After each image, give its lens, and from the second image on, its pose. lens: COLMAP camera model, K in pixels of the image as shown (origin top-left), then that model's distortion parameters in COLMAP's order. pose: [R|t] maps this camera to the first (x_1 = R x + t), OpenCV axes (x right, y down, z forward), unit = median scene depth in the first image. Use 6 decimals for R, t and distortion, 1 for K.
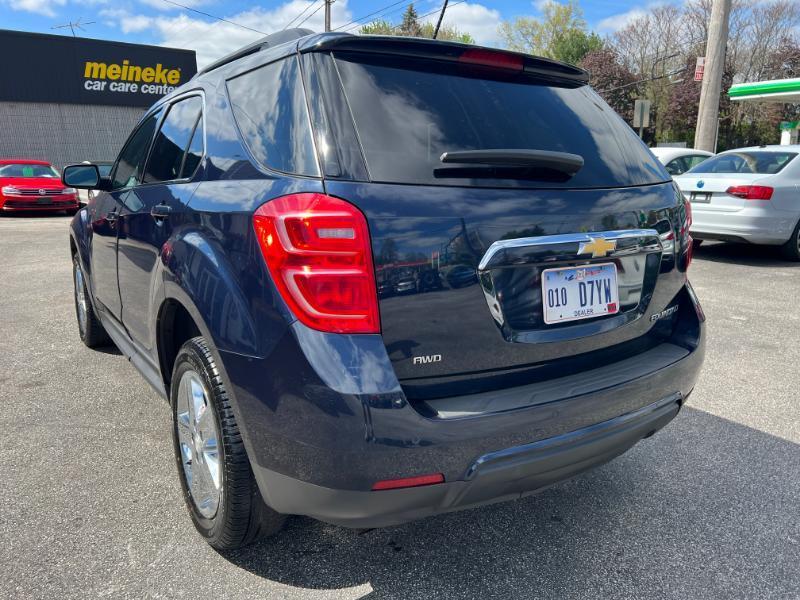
lens RADIAL K [[601.3, 0, 400.0], [0, 601.3, 296.8], [0, 0, 1]] dist [0.045807, -0.048919]
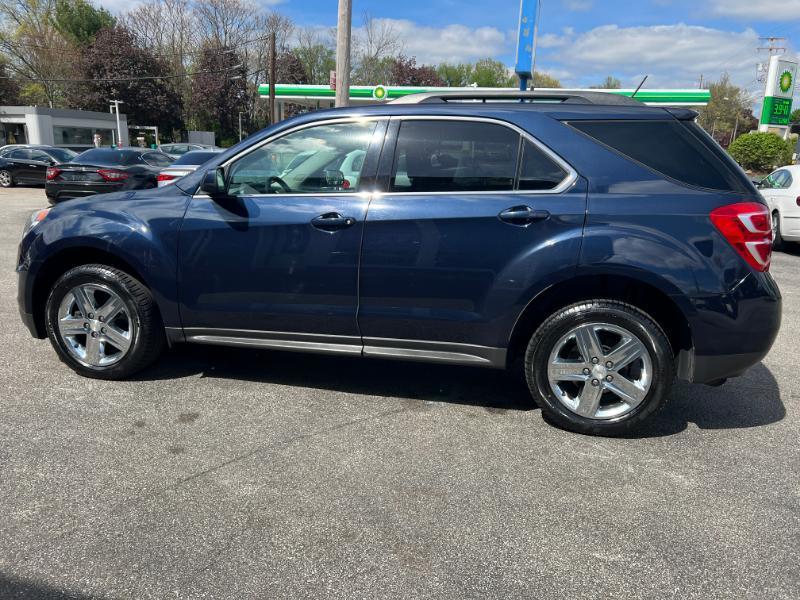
lens RADIAL K [[601.3, 0, 407.7], [0, 601.3, 293.7], [0, 0, 1]] dist [0.045807, -0.048919]
pose [[0.717540, -0.126621, 0.684911, -0.429884], [0.113958, 0.991428, 0.063900, -0.024237], [-0.687132, 0.032200, 0.725819, 0.065209]]
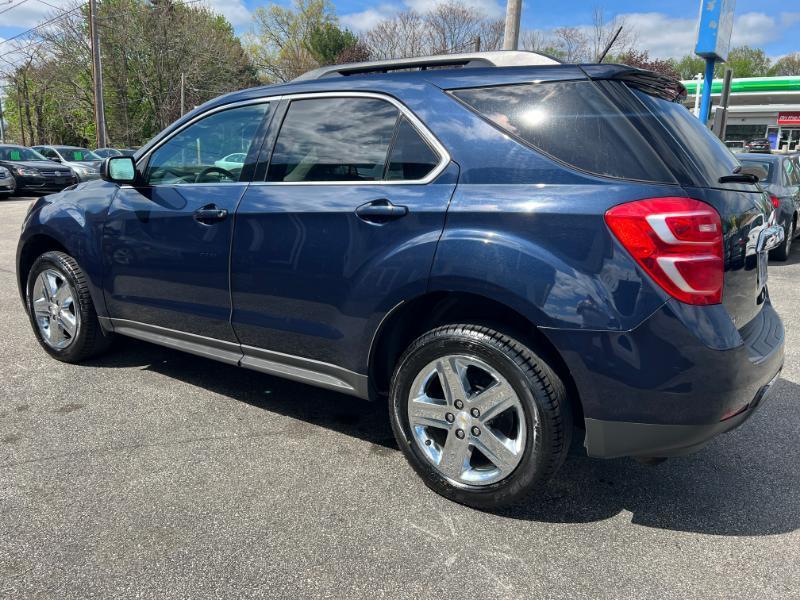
lens RADIAL K [[601.3, 0, 403.7], [0, 601.3, 295.1], [0, 0, 1]] dist [0.045807, -0.048919]
pose [[0.920801, -0.064176, 0.384717, -0.219357], [0.058378, 0.997936, 0.026745, -0.005967], [-0.385639, -0.002168, 0.922647, 0.006753]]
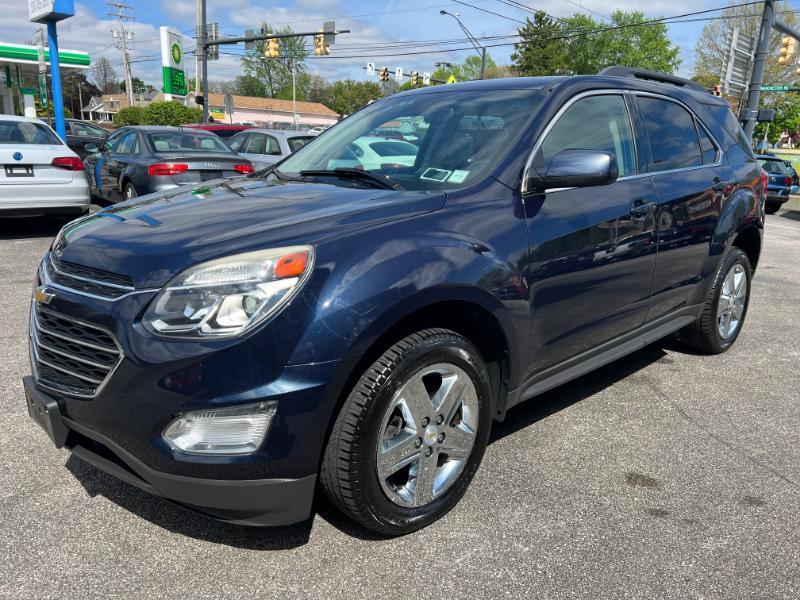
lens RADIAL K [[601.3, 0, 404.5], [0, 601.3, 304.4], [0, 0, 1]] dist [0.045807, -0.048919]
pose [[-0.175429, -0.251761, 0.951757, -0.519275], [0.180084, 0.942231, 0.282435, -0.126389], [-0.967881, 0.220943, -0.119957, 0.586668]]
